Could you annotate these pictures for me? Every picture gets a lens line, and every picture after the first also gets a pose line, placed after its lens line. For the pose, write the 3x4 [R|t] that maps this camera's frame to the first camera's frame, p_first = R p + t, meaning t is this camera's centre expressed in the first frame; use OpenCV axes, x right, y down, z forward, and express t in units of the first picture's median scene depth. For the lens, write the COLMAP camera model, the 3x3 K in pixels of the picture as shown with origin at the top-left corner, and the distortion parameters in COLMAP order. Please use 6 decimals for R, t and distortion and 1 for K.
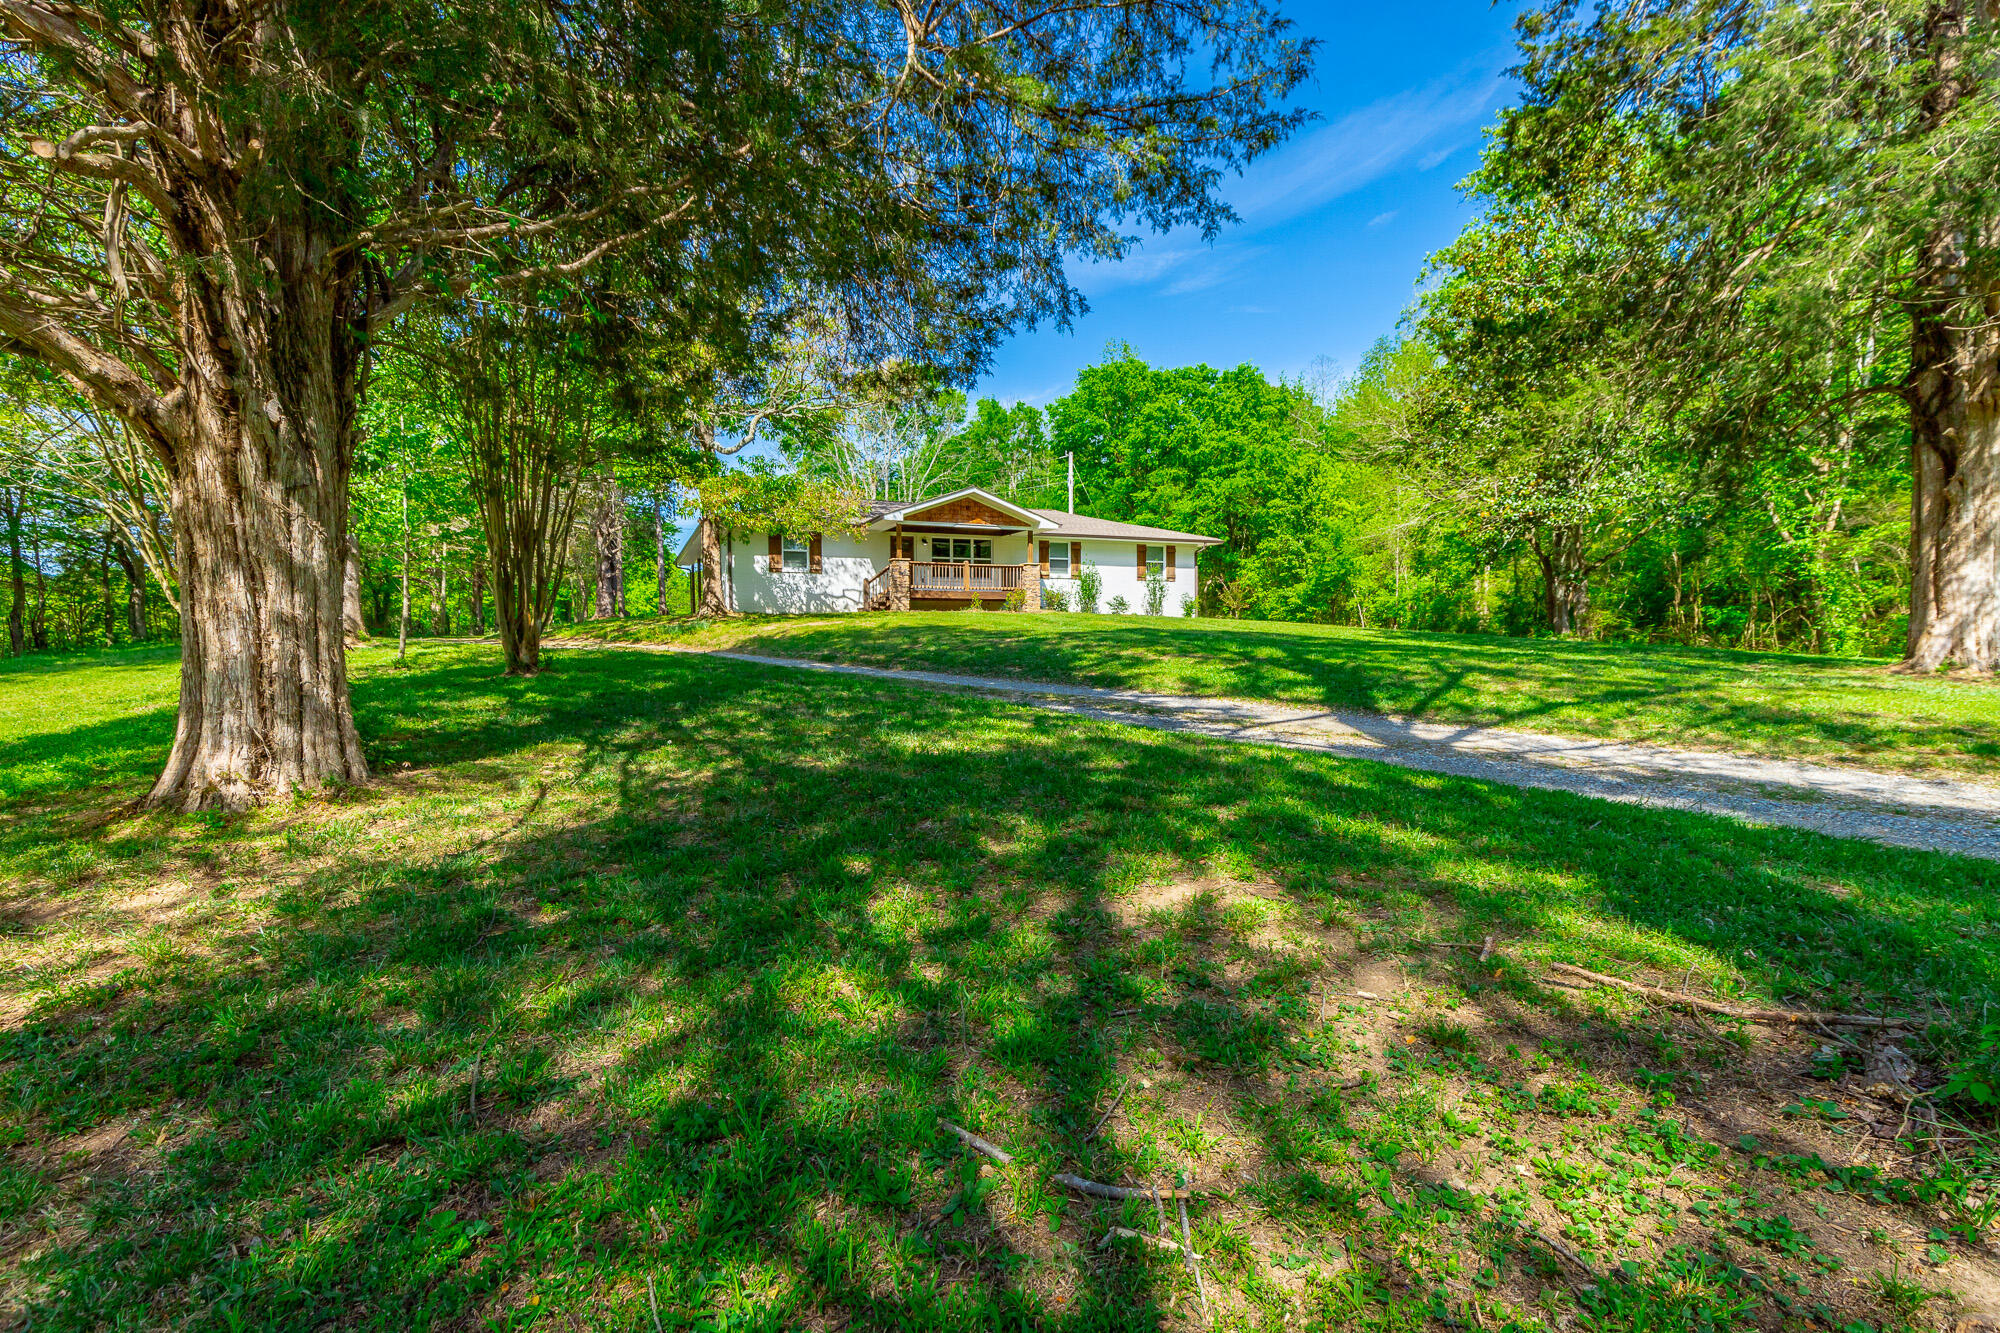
lens RADIAL K [[919.9, 0, 998.5], [0, 919.9, 659.7], [0, 0, 1]] dist [0.011005, -0.000010]
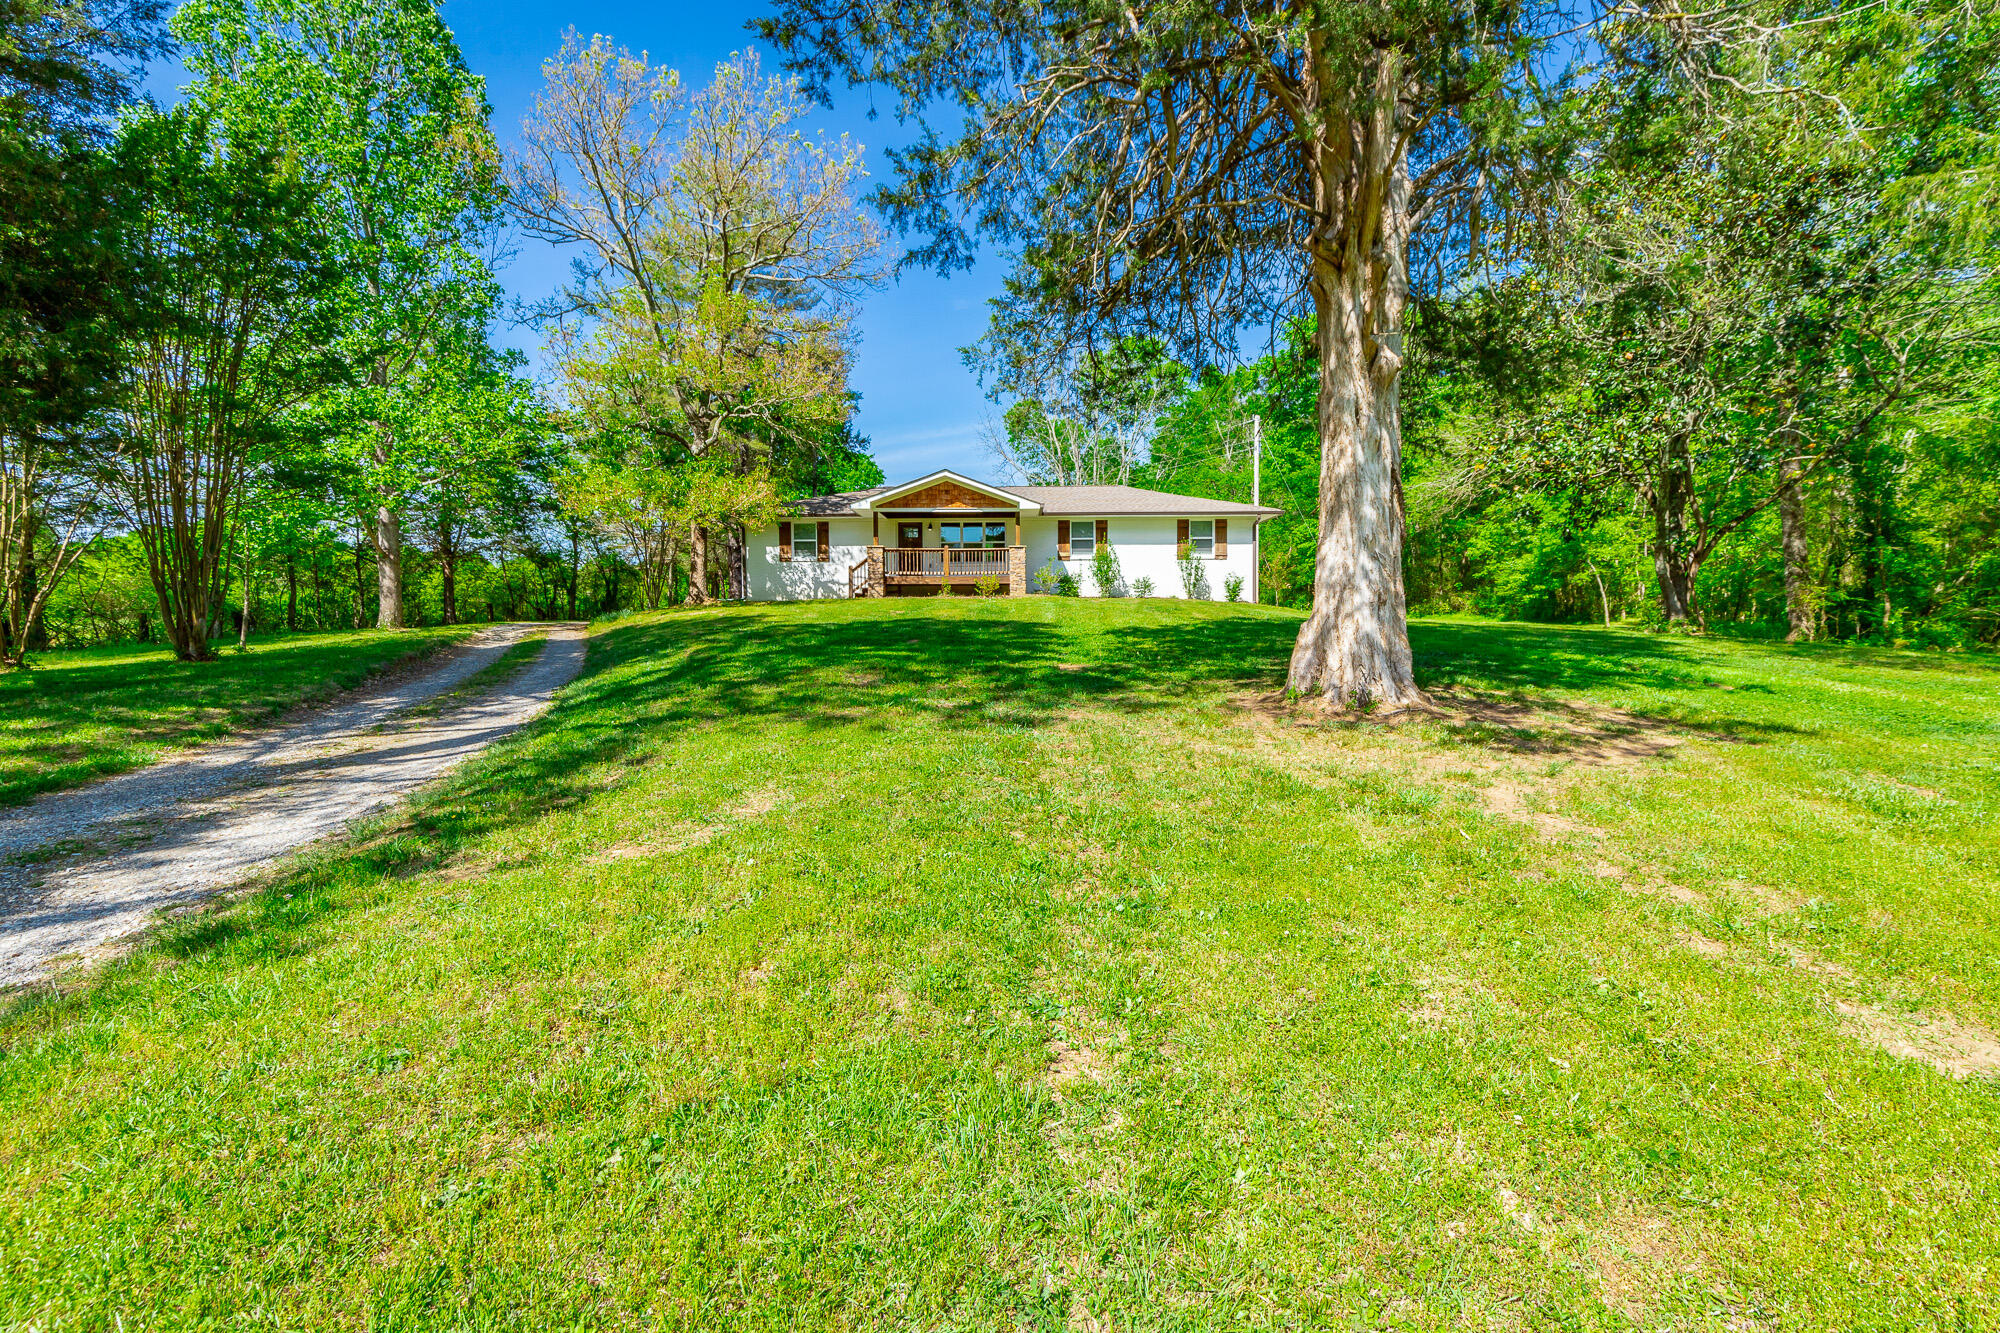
lens RADIAL K [[919.9, 0, 996.1], [0, 919.9, 662.9], [0, 0, 1]] dist [0.011005, -0.000010]
pose [[0.922438, 0.019150, -0.385671, 0.386819], [-0.008277, 0.999521, 0.029834, -0.011874], [0.386058, -0.024328, 0.922154, 0.110283]]
